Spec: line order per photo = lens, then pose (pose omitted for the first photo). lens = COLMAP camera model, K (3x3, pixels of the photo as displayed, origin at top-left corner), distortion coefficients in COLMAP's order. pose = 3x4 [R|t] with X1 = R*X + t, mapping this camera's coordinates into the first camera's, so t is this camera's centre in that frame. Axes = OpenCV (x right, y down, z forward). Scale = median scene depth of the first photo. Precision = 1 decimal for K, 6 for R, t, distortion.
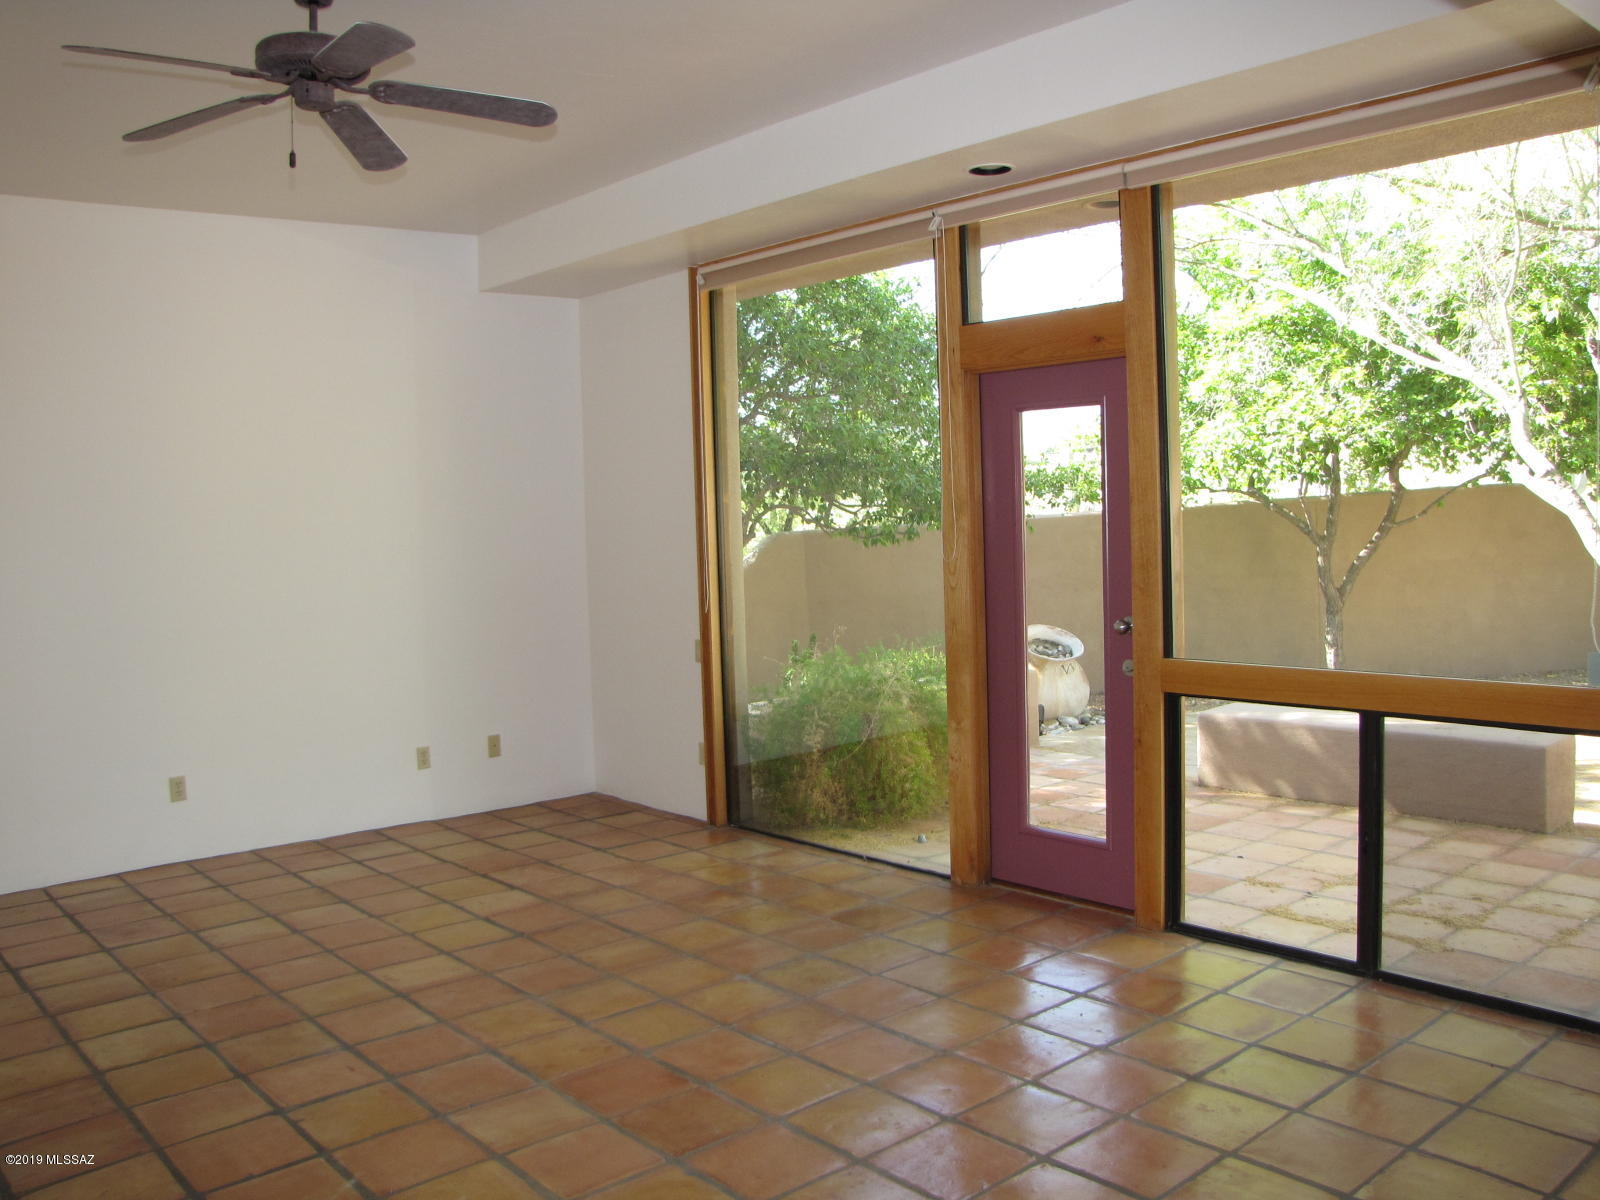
lens RADIAL K [[1355.6, 0, 800.0], [0, 1355.6, 600.0], [0, 0, 1]] dist [-0.075328, 0.002803]
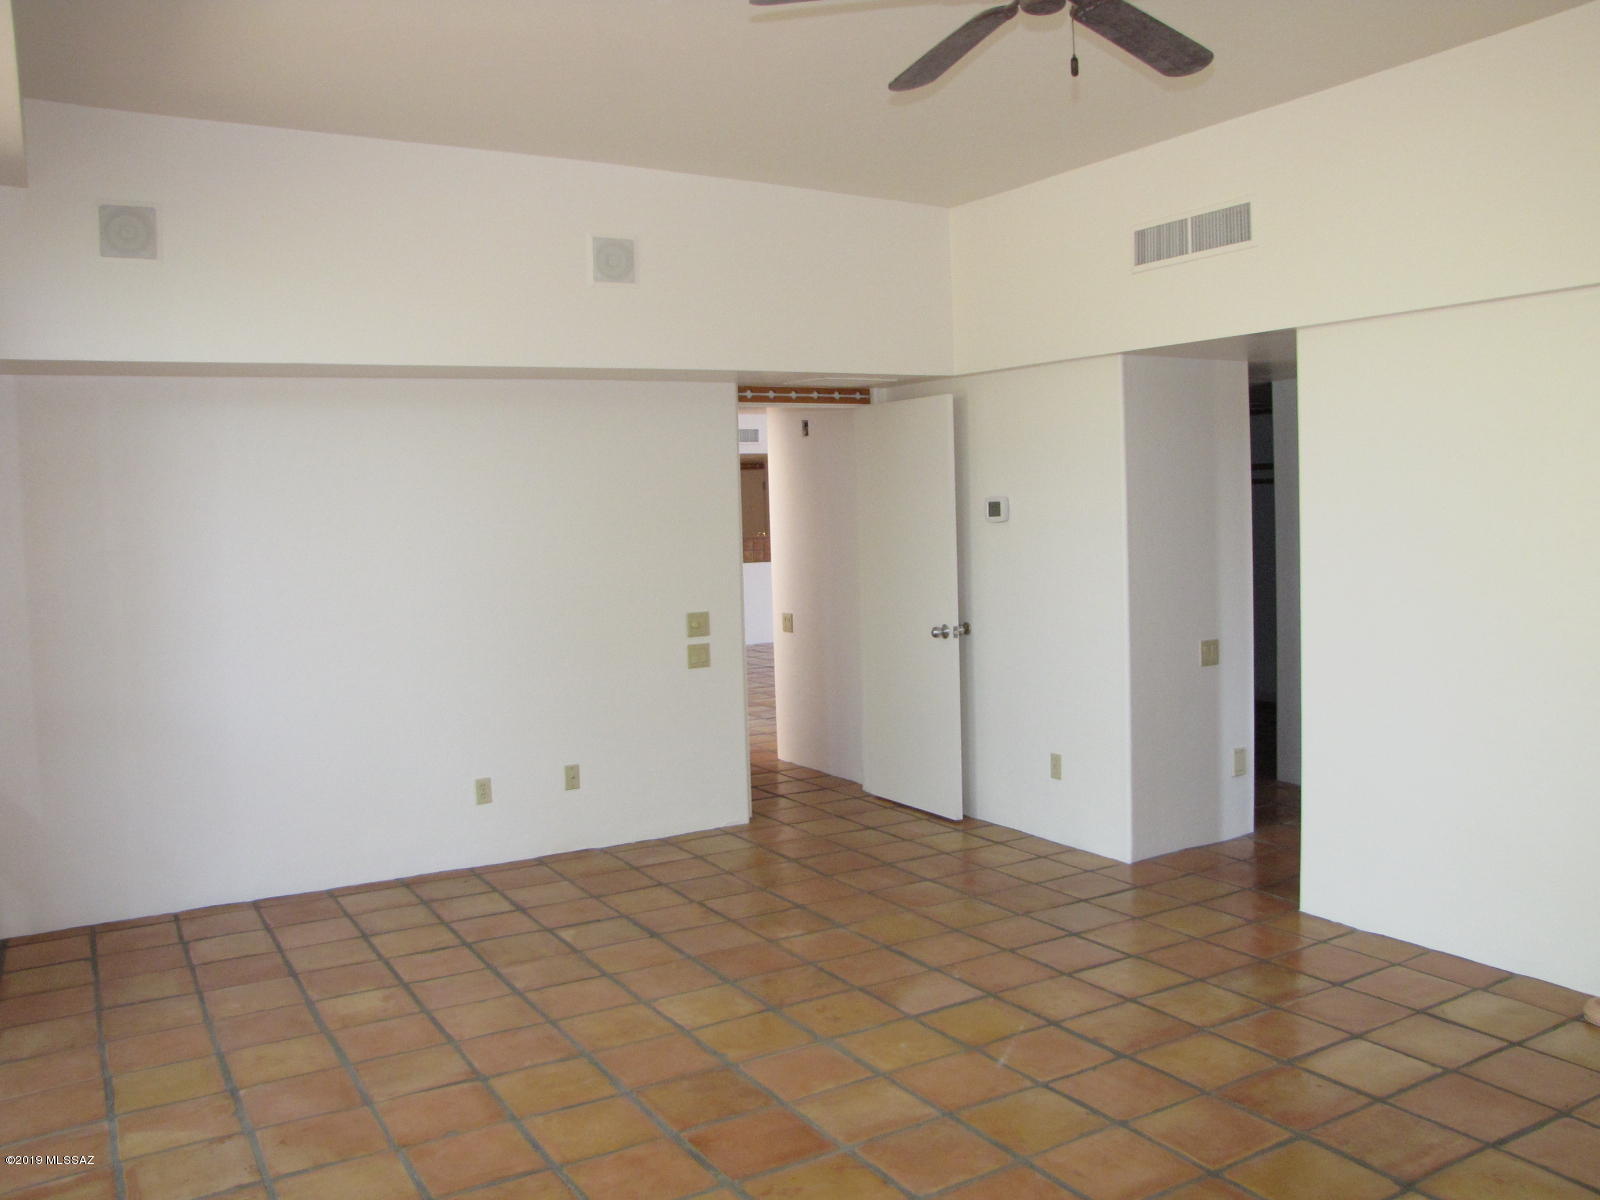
lens RADIAL K [[1355.6, 0, 800.0], [0, 1355.6, 600.0], [0, 0, 1]] dist [-0.075328, 0.002803]
pose [[-0.979090, 0.053705, 0.196212, -0.383791], [0.081338, 0.987418, 0.135608, -0.133809], [-0.186461, 0.148731, -0.971139, 1.953948]]
